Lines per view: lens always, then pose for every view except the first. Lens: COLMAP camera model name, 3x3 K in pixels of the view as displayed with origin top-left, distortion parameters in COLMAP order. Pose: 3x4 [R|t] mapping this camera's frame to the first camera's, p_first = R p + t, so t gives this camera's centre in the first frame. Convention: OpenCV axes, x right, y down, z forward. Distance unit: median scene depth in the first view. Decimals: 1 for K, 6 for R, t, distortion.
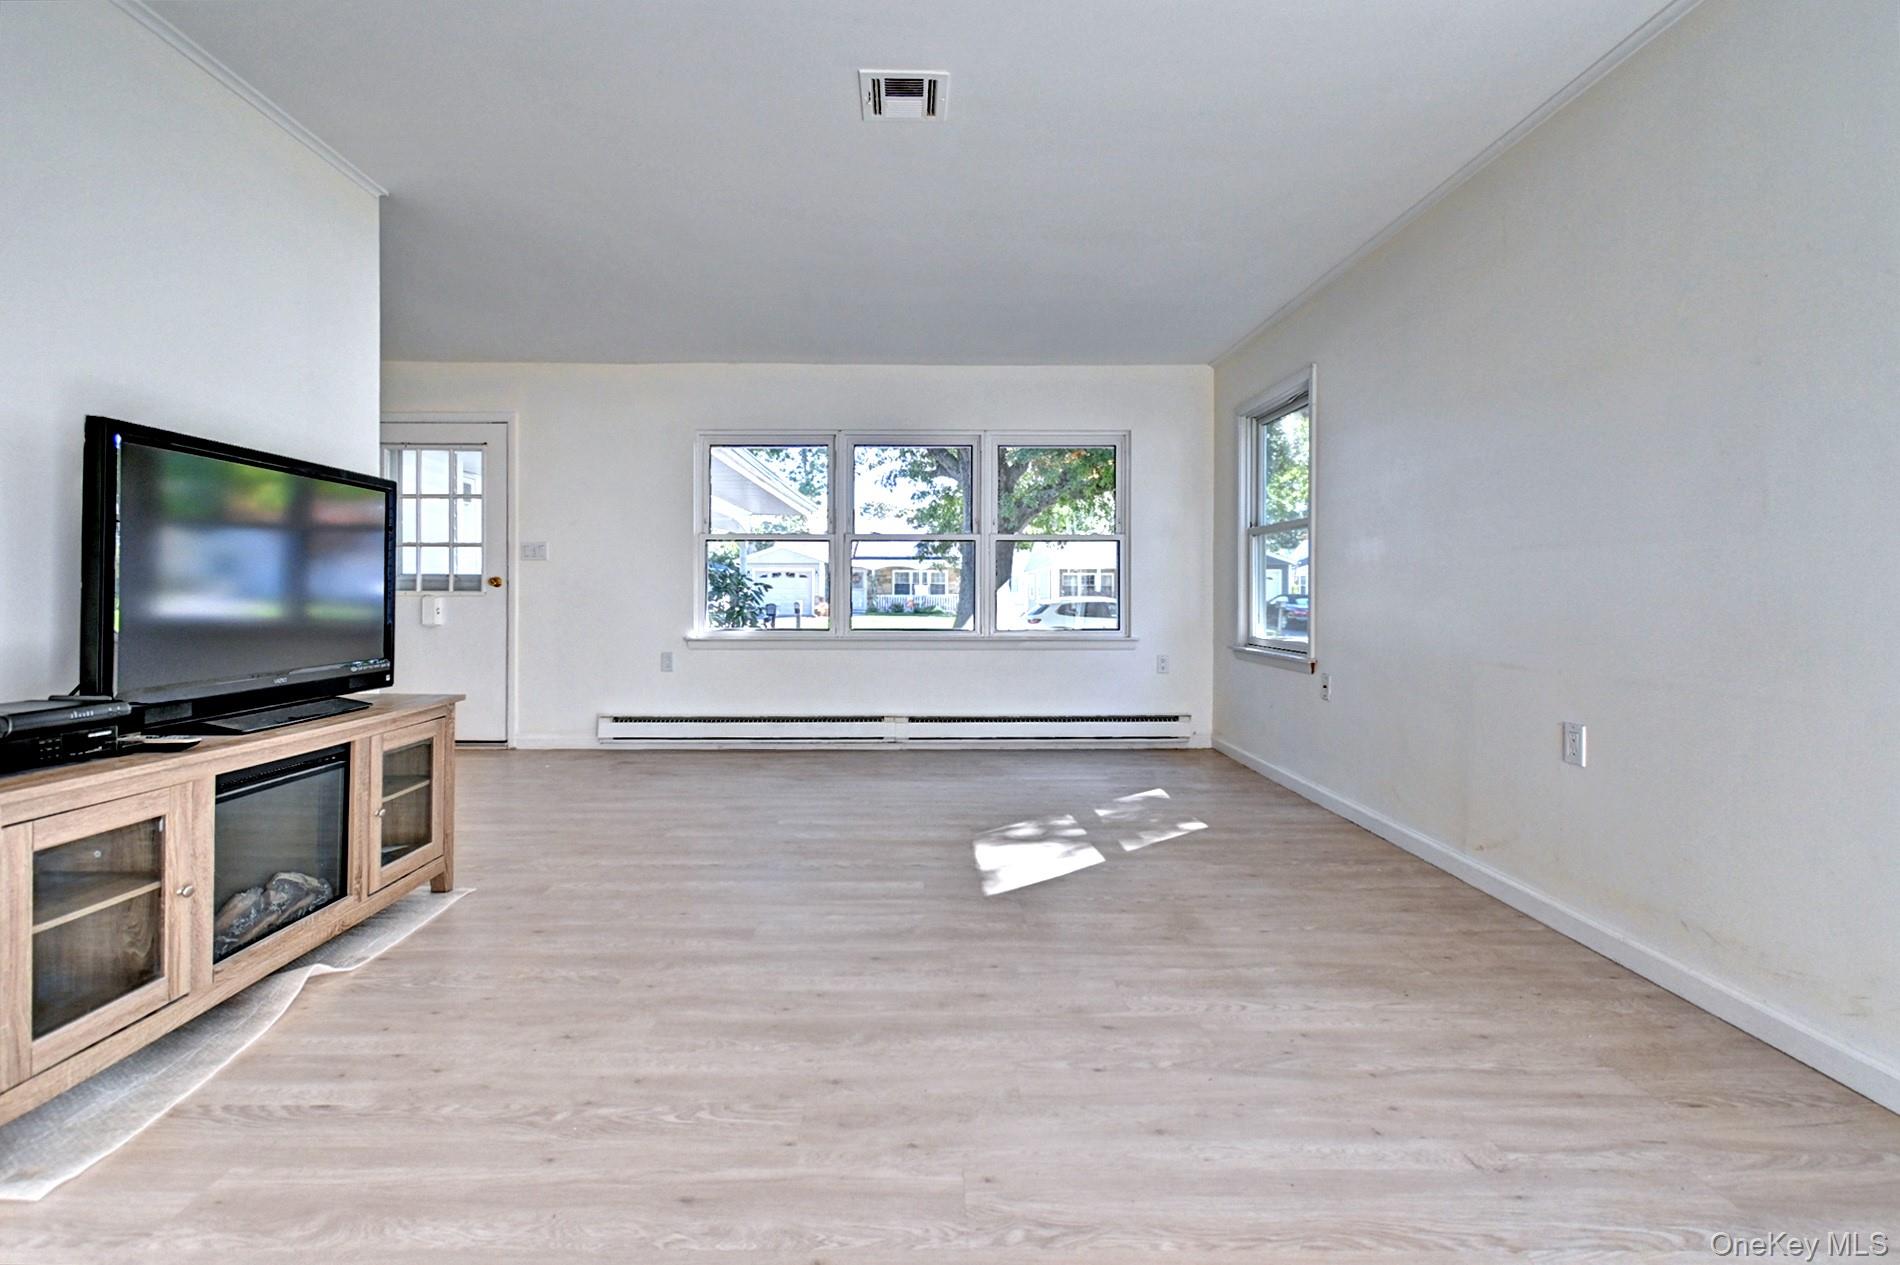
lens RADIAL K [[870.0, 0, 931.1], [0, 870.0, 587.8], [0, 0, 1]] dist [0.007519, -0.004346]
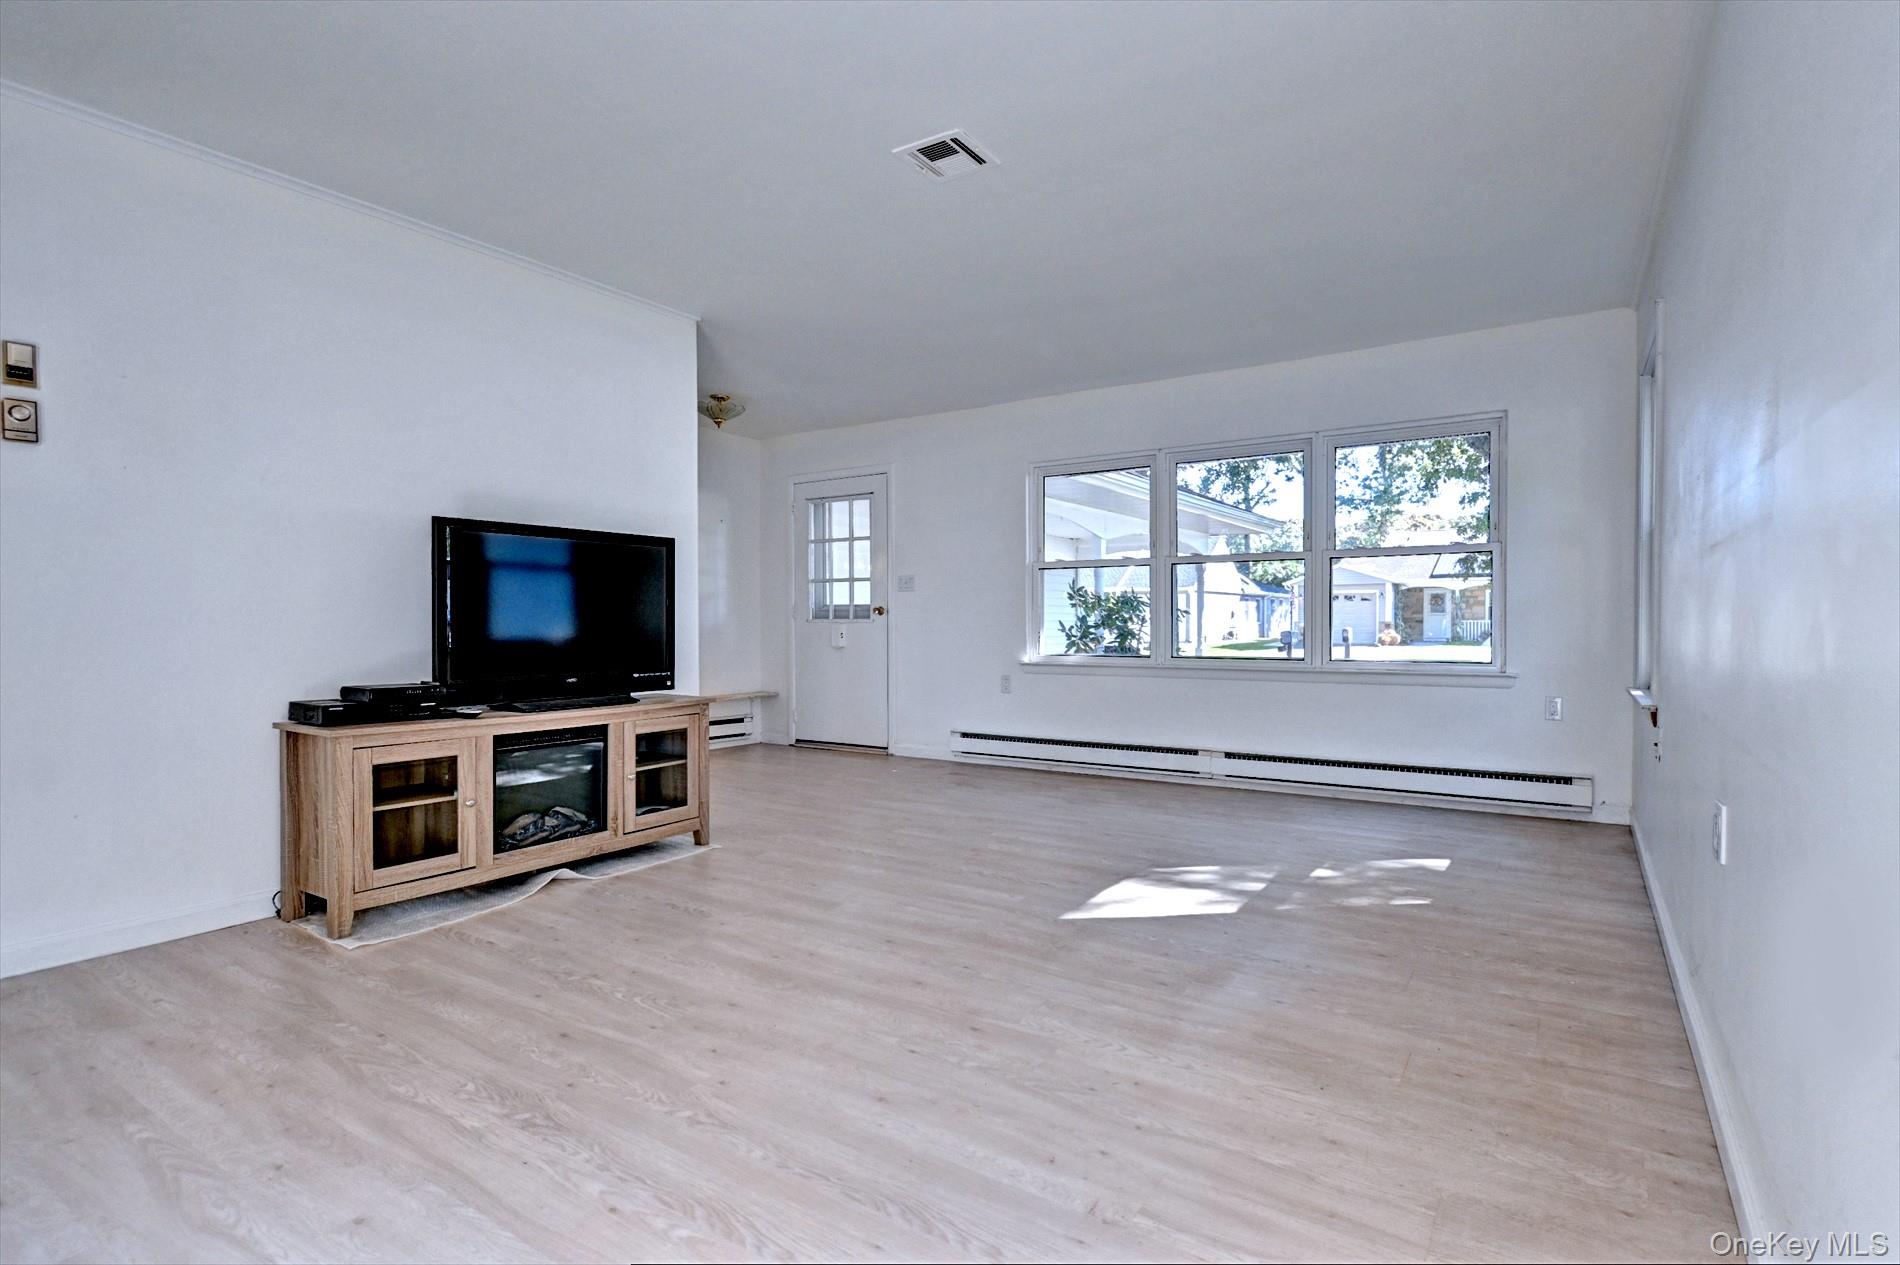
lens RADIAL K [[928.8, 0, 957.4], [0, 928.8, 637.8], [0, 0, 1]] dist [0.003361, -0.001834]
pose [[0.833601, 0.007882, -0.552310, 0.635403], [0.006711, 0.999680, 0.024395, 0.000337], [0.552326, -0.024042, 0.833282, 0.044598]]
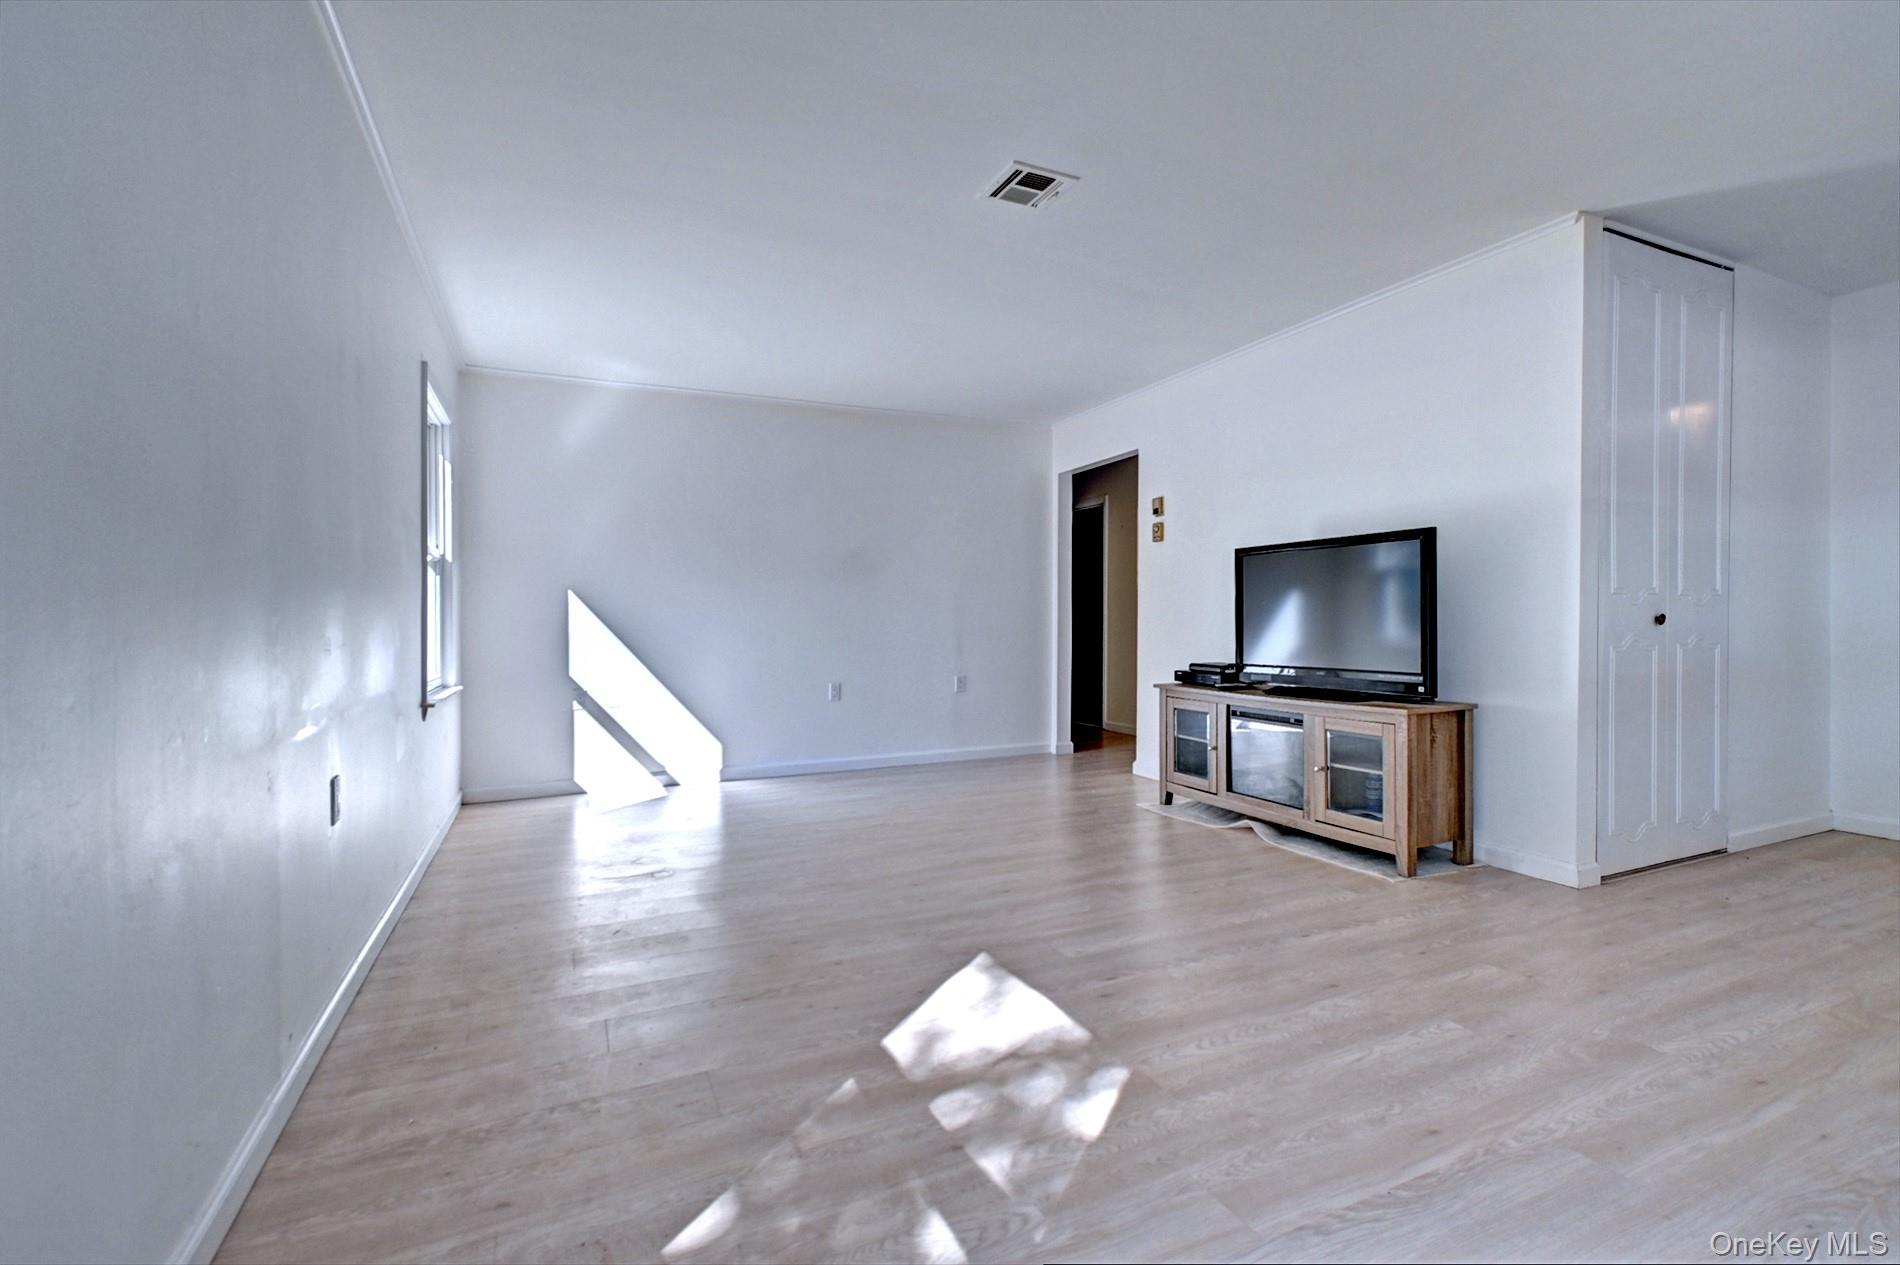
lens RADIAL K [[870.0, 0, 989.3], [0, 870.0, 614.3], [0, 0, 1]] dist [0.007519, -0.004346]
pose [[-0.896846, 0.003654, -0.442328, 0.529718], [0.012174, 0.999791, -0.016425, 0.010942], [0.442175, -0.020116, -0.896703, 2.085809]]
